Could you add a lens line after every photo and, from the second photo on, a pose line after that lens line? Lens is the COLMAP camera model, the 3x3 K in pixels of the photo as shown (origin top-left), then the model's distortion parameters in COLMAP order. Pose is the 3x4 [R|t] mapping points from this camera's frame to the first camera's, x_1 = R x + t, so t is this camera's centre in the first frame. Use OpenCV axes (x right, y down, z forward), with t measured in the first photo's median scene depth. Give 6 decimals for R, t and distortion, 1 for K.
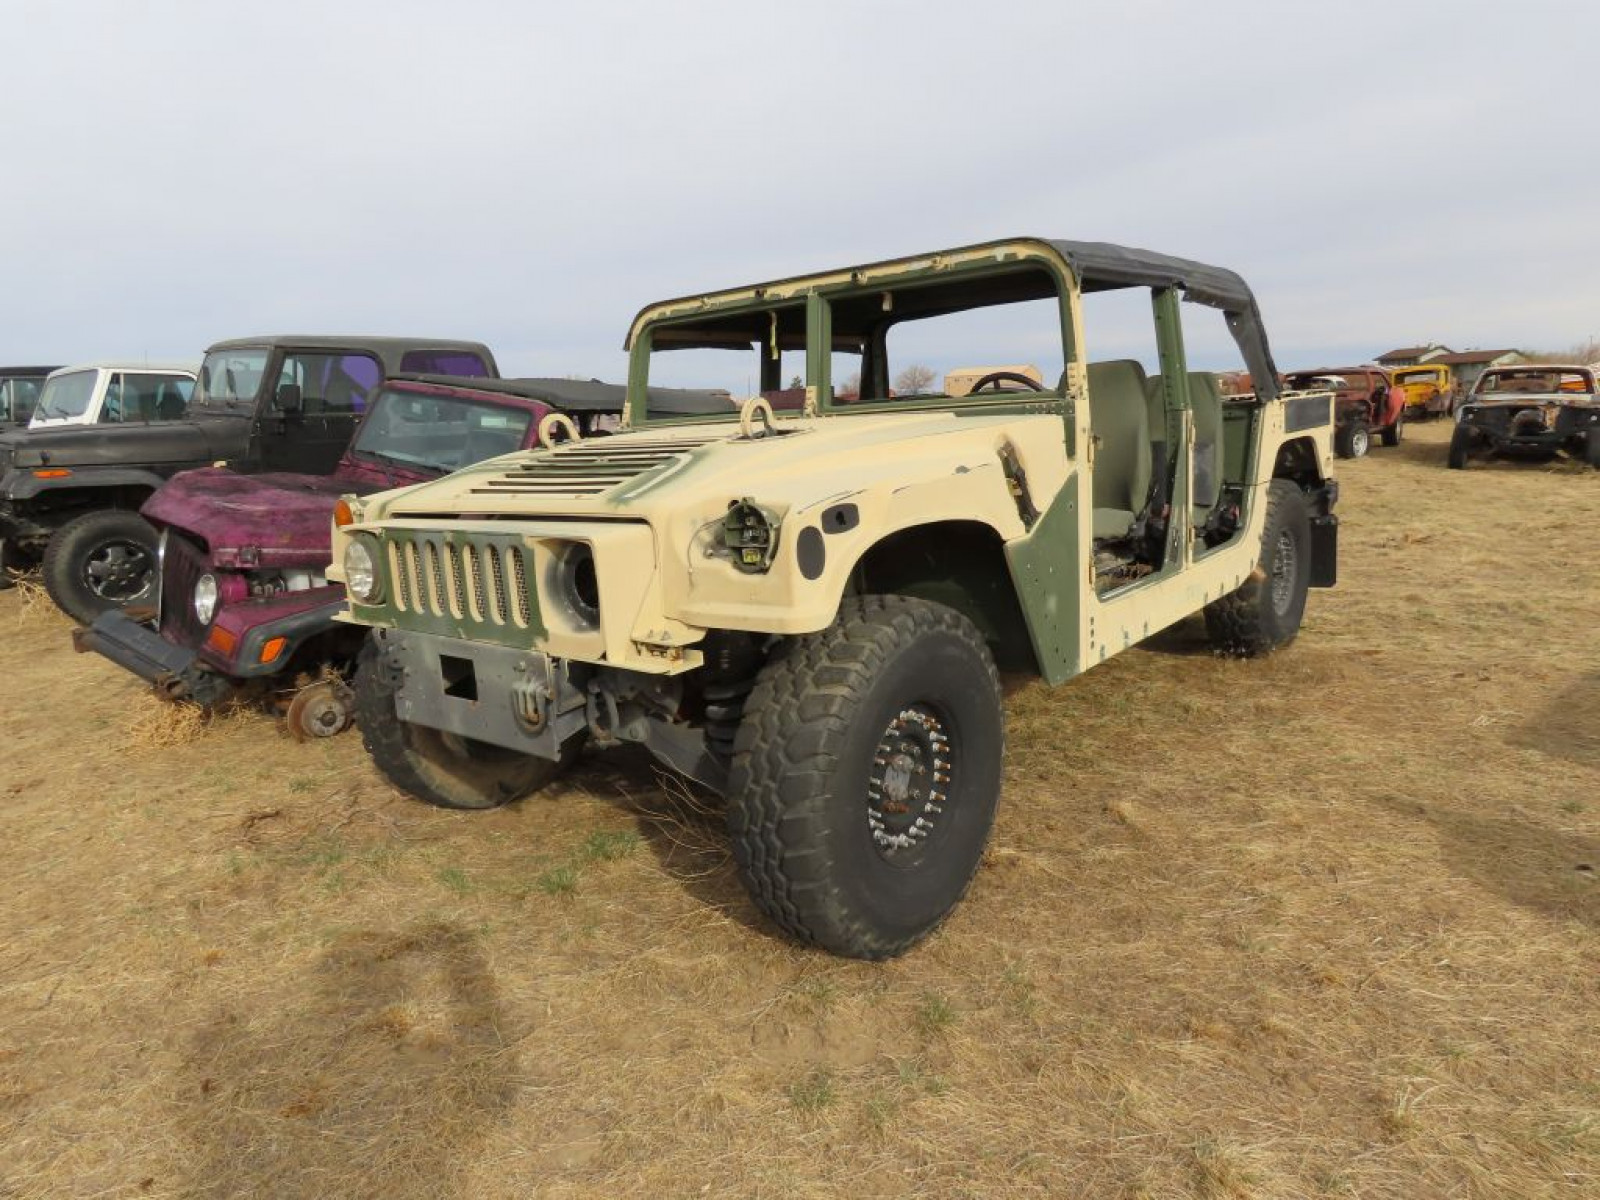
lens RADIAL K [[1011.3, 0, 803.0], [0, 1011.3, 603.7], [0, 0, 1]] dist [-0.000424, 0.002765]
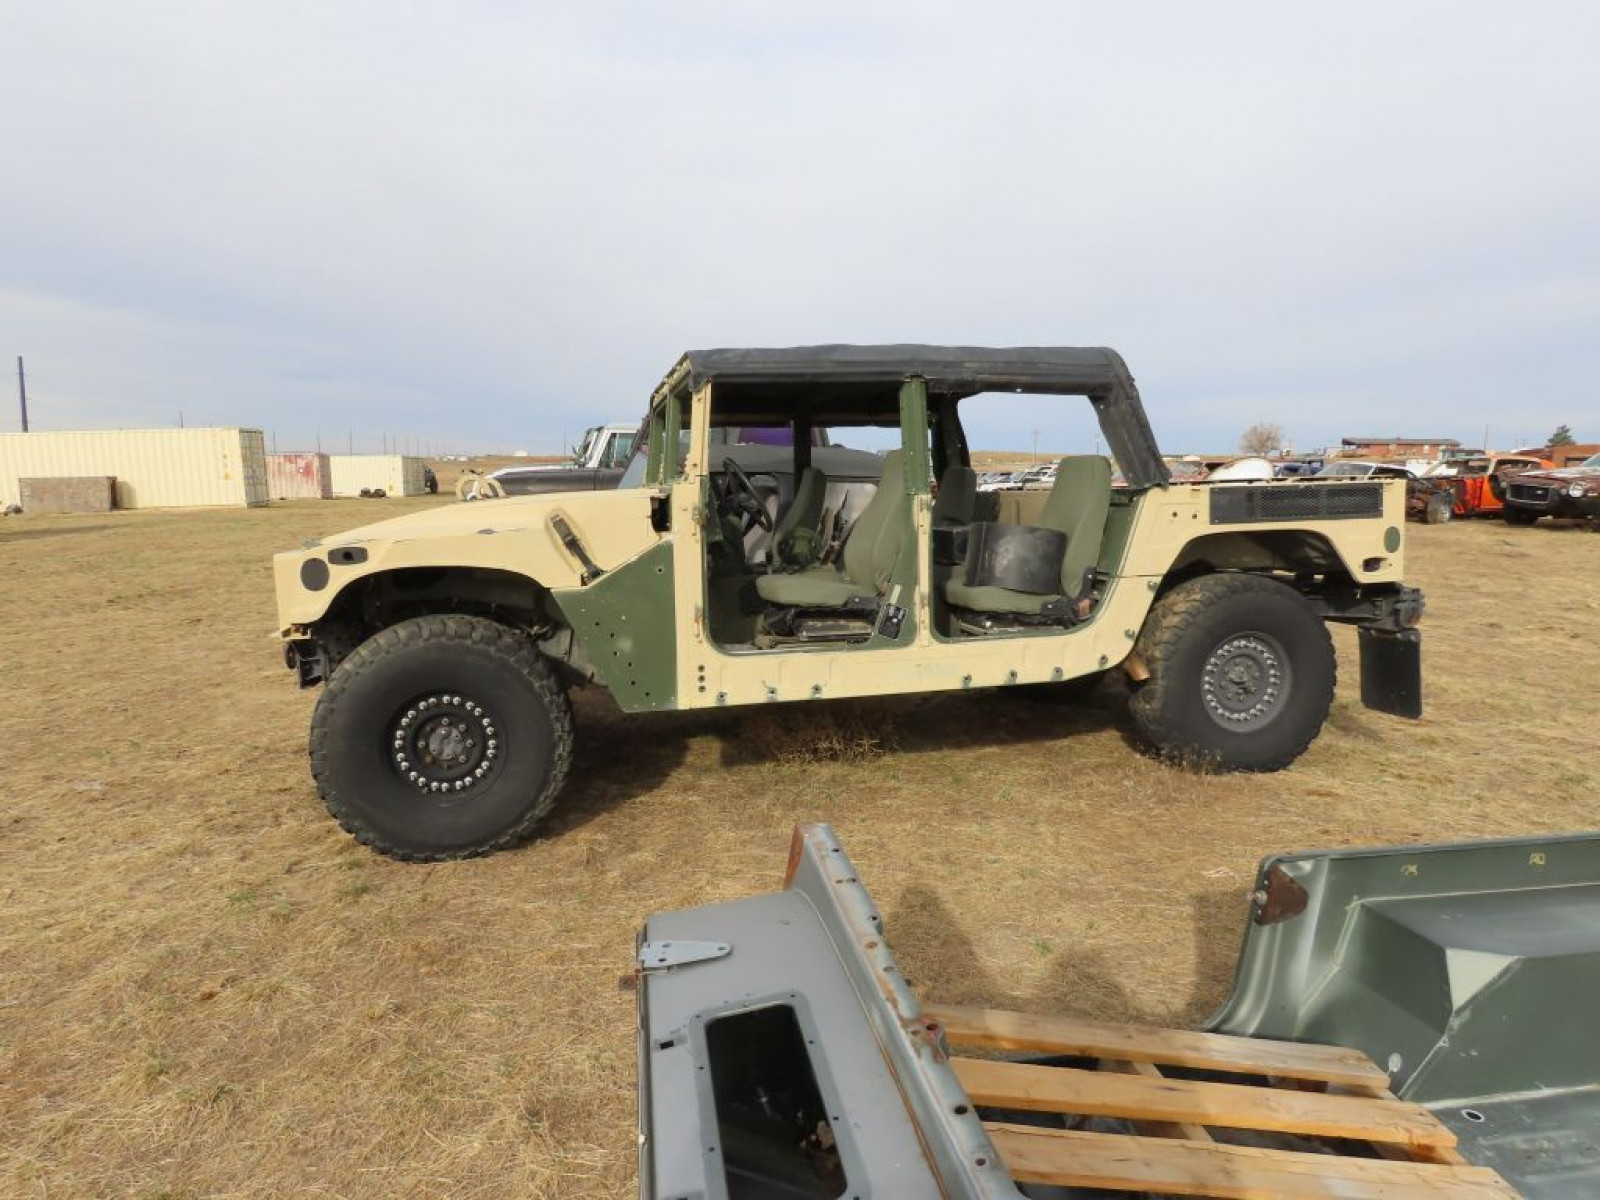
lens RADIAL K [[1011.3, 0, 803.0], [0, 1011.3, 603.7], [0, 0, 1]] dist [-0.000424, 0.002765]
pose [[0.800391, 0.109726, -0.589351, 1.039206], [-0.136110, 0.990694, -0.000400, -0.071714], [0.583823, 0.080537, 0.807877, 0.099776]]
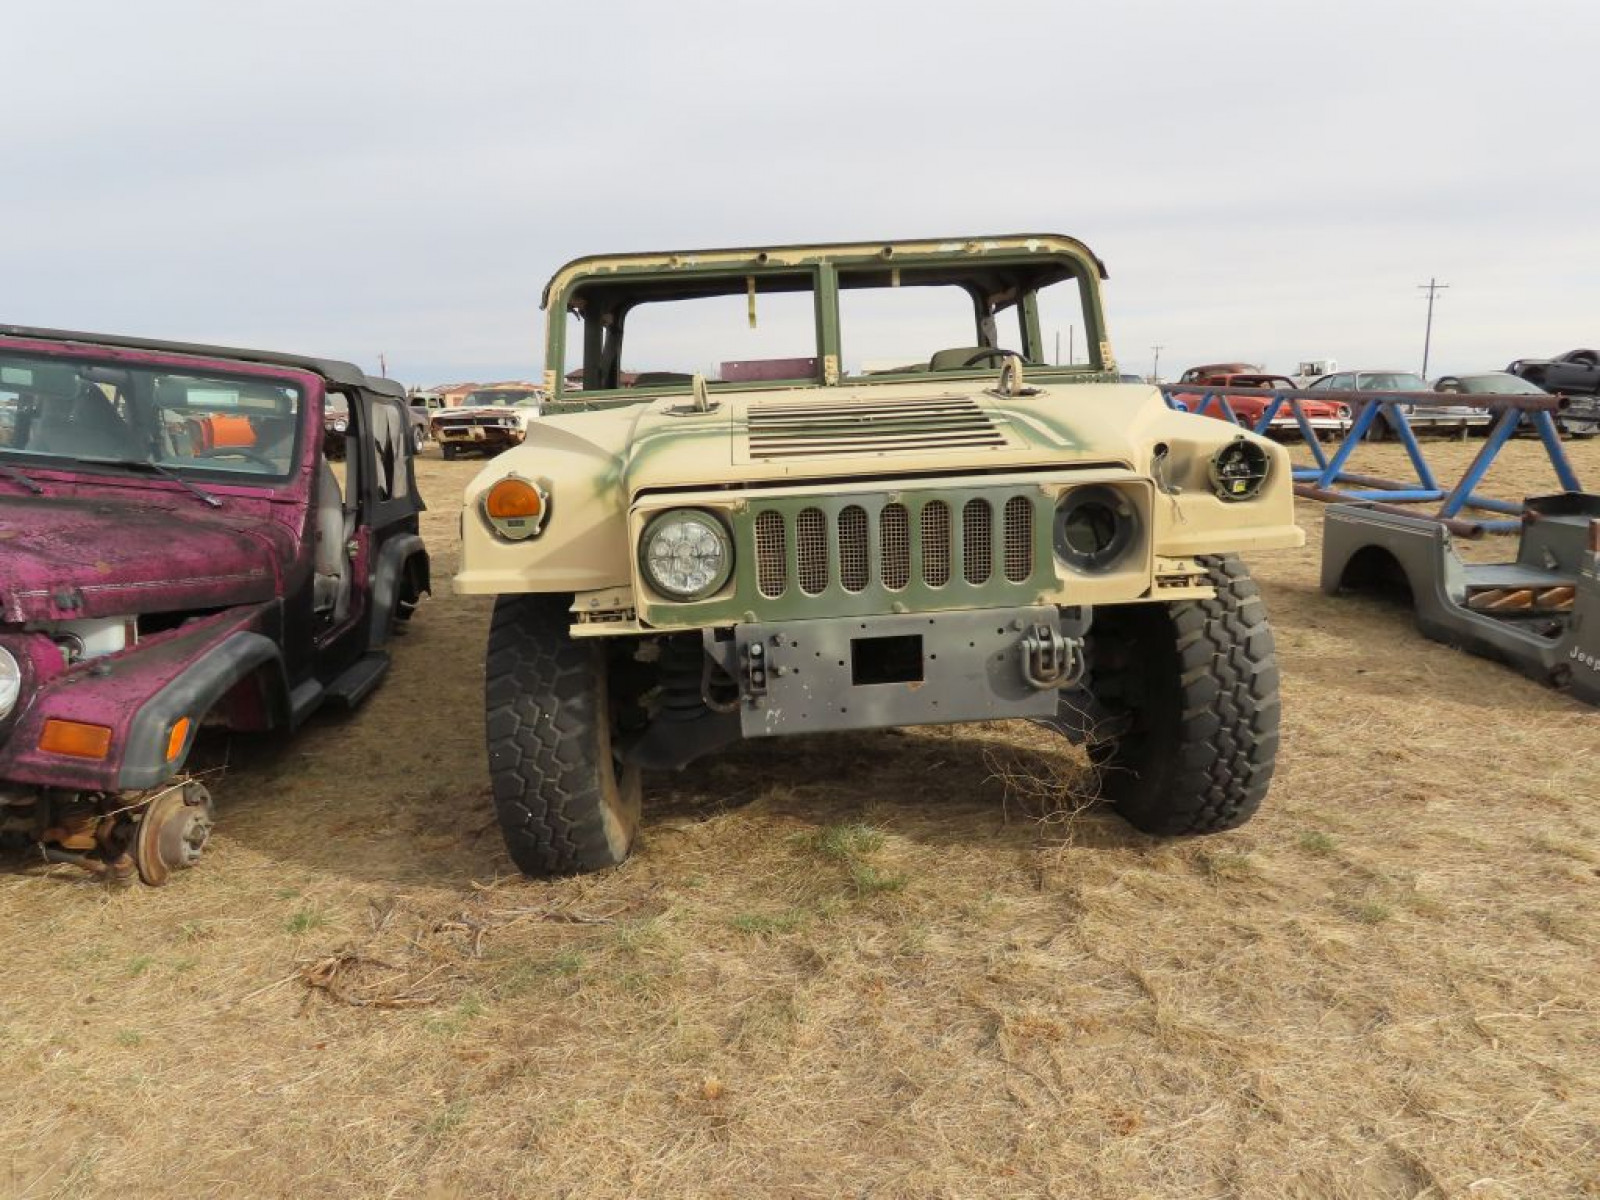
lens RADIAL K [[1011.3, 0, 803.0], [0, 1011.3, 603.7], [0, 0, 1]] dist [-0.000424, 0.002765]
pose [[0.735582, -0.118064, 0.667068, -0.763723], [0.127399, 0.991235, 0.034954, -0.011953], [-0.665348, 0.059272, 0.744176, 0.312022]]
